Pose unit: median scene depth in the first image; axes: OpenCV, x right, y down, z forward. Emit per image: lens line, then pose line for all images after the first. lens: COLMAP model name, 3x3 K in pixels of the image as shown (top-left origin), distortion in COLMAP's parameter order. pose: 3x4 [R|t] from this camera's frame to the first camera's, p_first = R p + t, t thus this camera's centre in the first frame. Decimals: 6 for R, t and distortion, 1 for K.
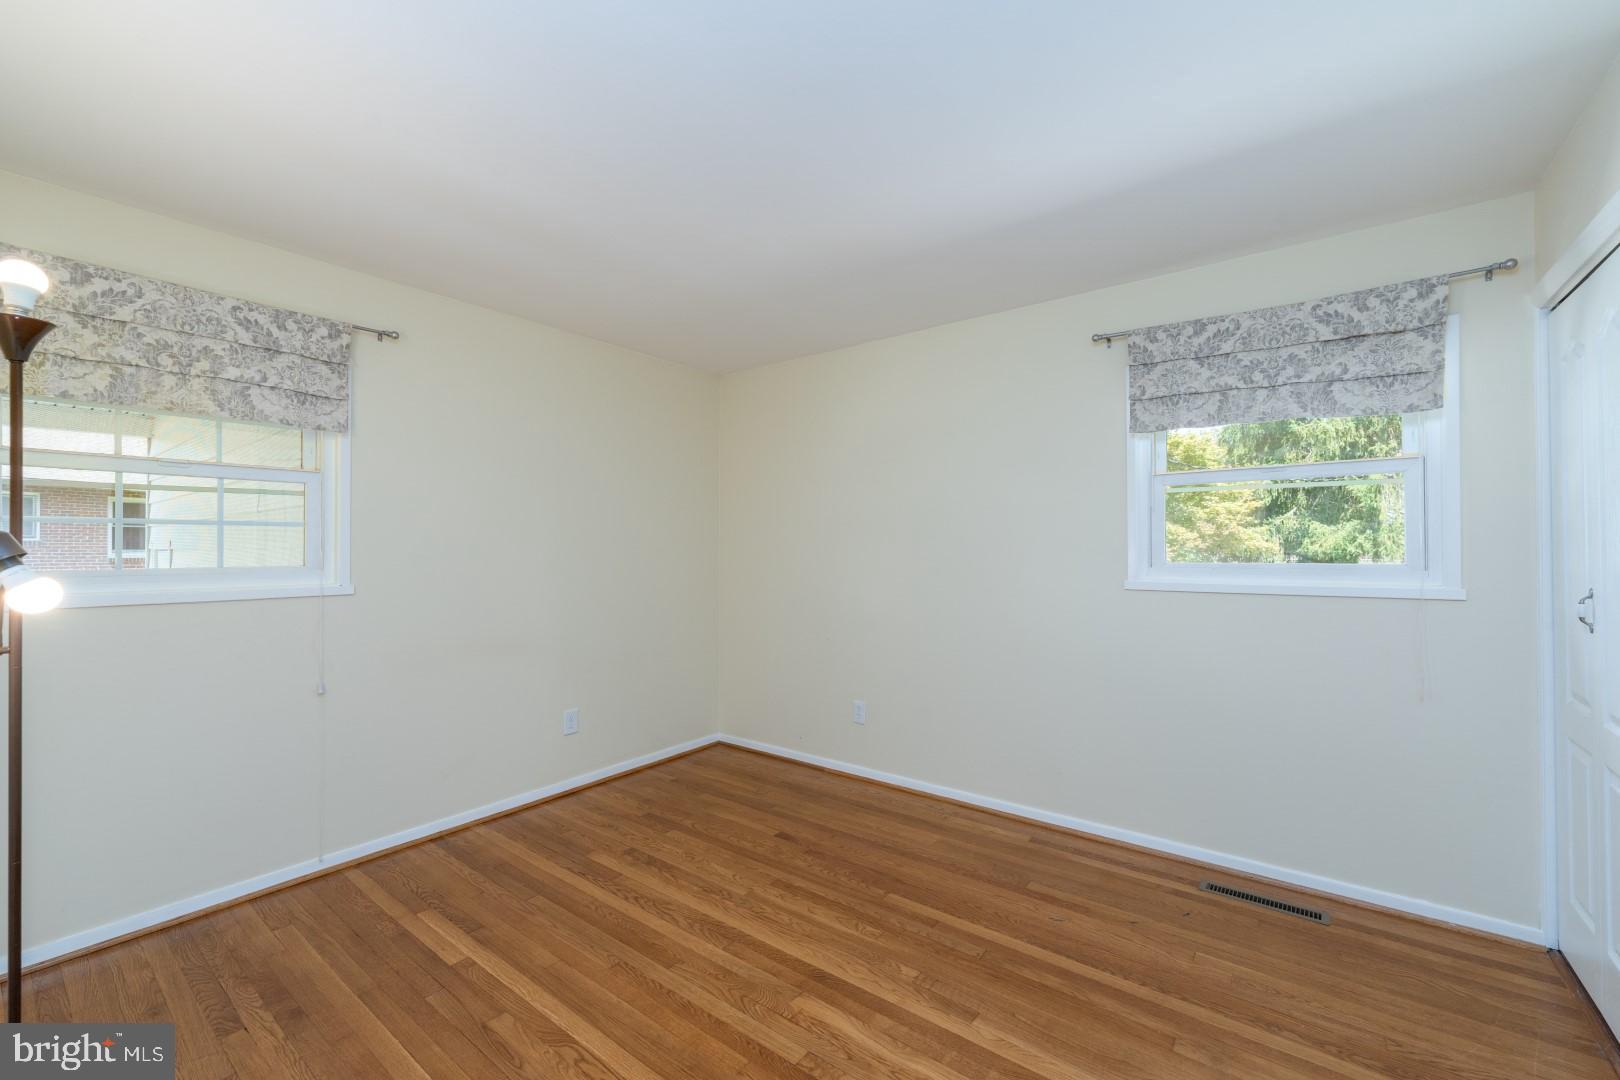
lens RADIAL K [[657.4, 0, 809.5], [0, 657.4, 543.6], [0, 0, 1]] dist [0.004566, -0.001441]
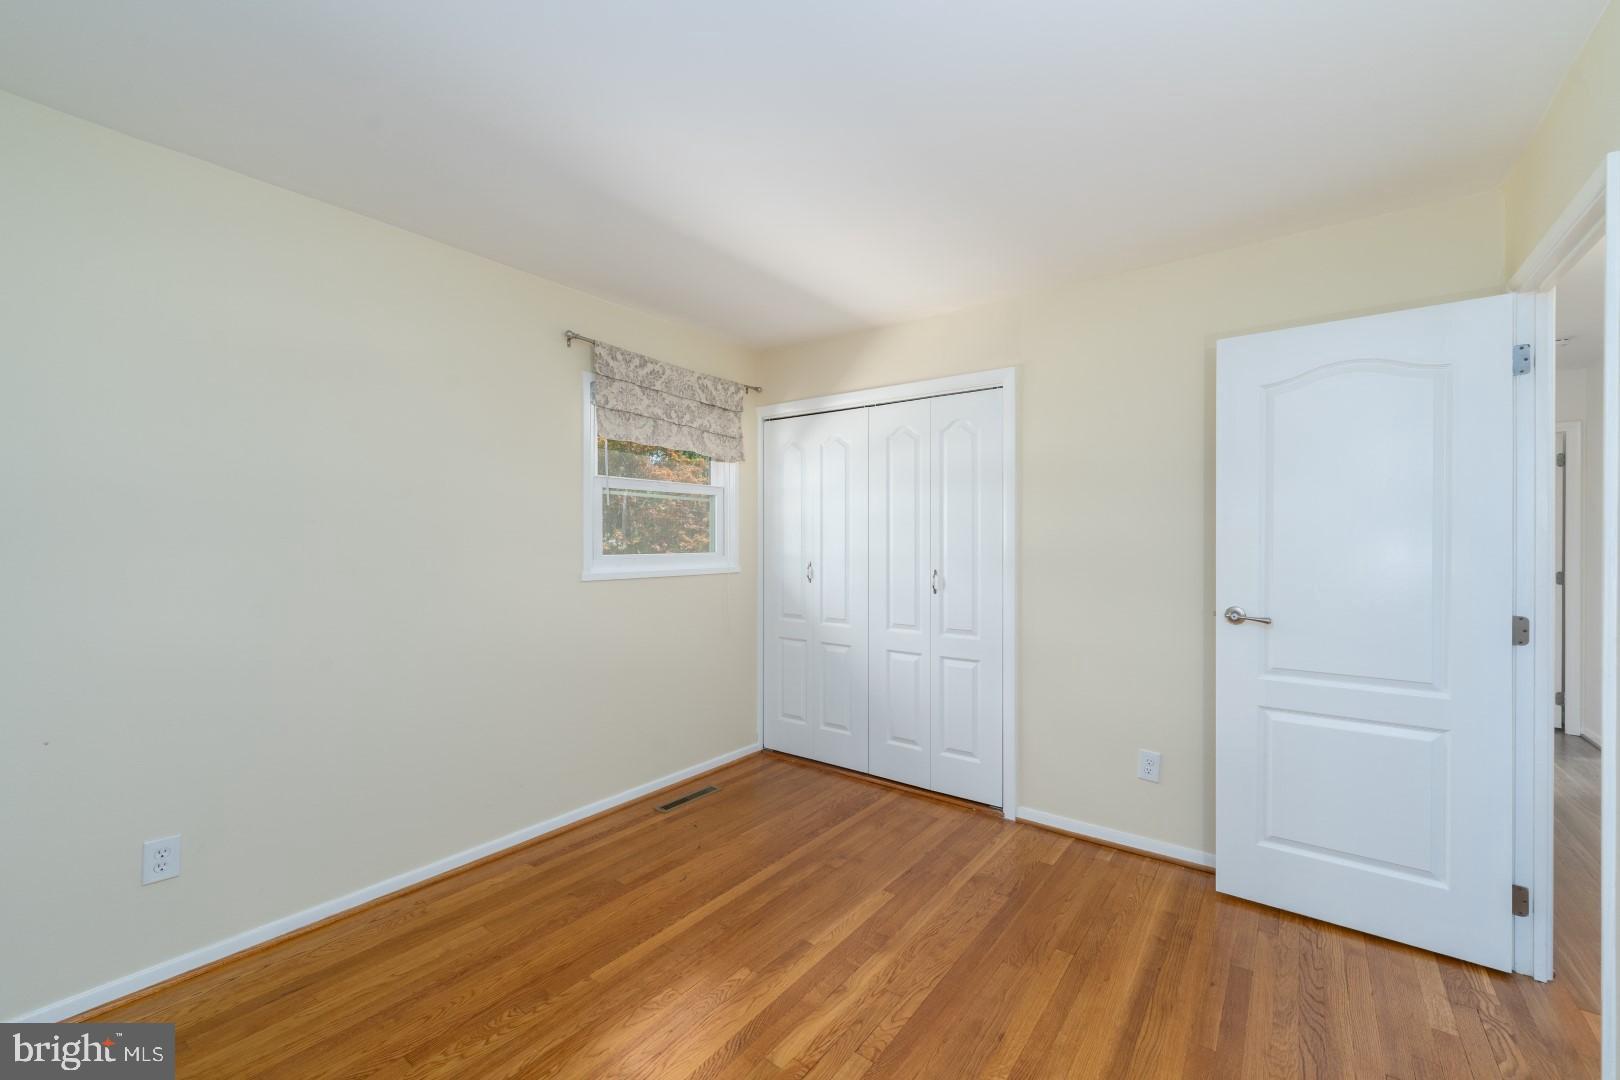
lens RADIAL K [[657.4, 0, 815.8], [0, 657.4, 543.1], [0, 0, 1]] dist [0.004566, -0.001441]
pose [[-0.017031, 0.000068, 0.999855, -0.679455], [-0.006972, 0.999976, -0.000187, 0.006712], [-0.999831, -0.006974, -0.017030, 0.745109]]
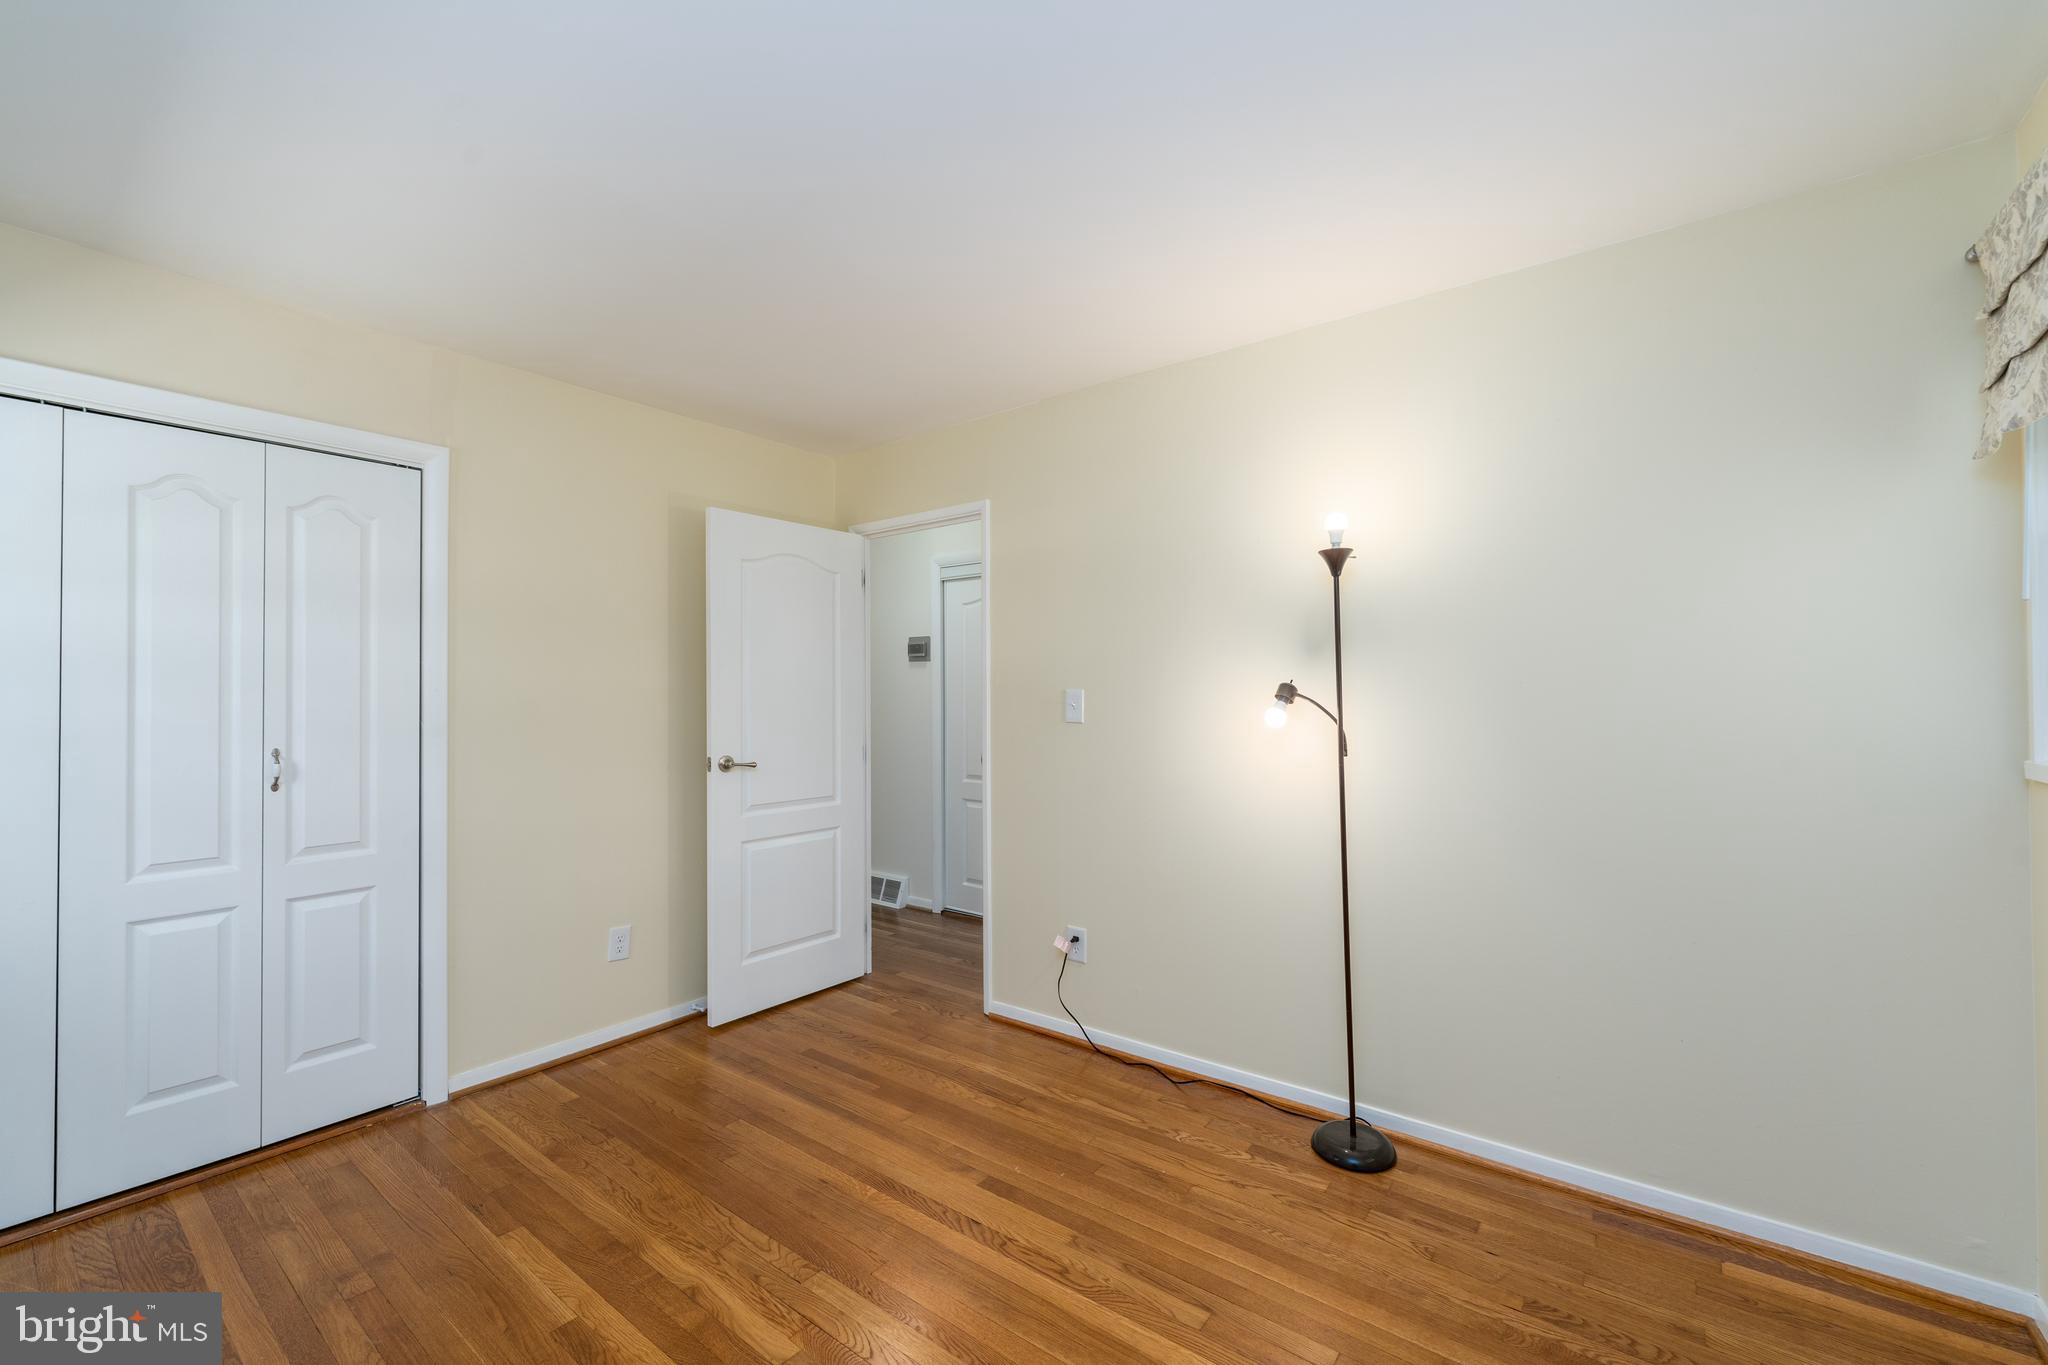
lens RADIAL K [[831.1, 0, 1025.4], [0, 831.1, 688.1], [0, 0, 1]] dist [0.004566, -0.001441]
pose [[-0.999954, 0.009385, 0.002143, -0.207214], [0.009354, 0.999855, -0.014248, 0.010606], [-0.002276, -0.014227, -0.999896, 1.443489]]
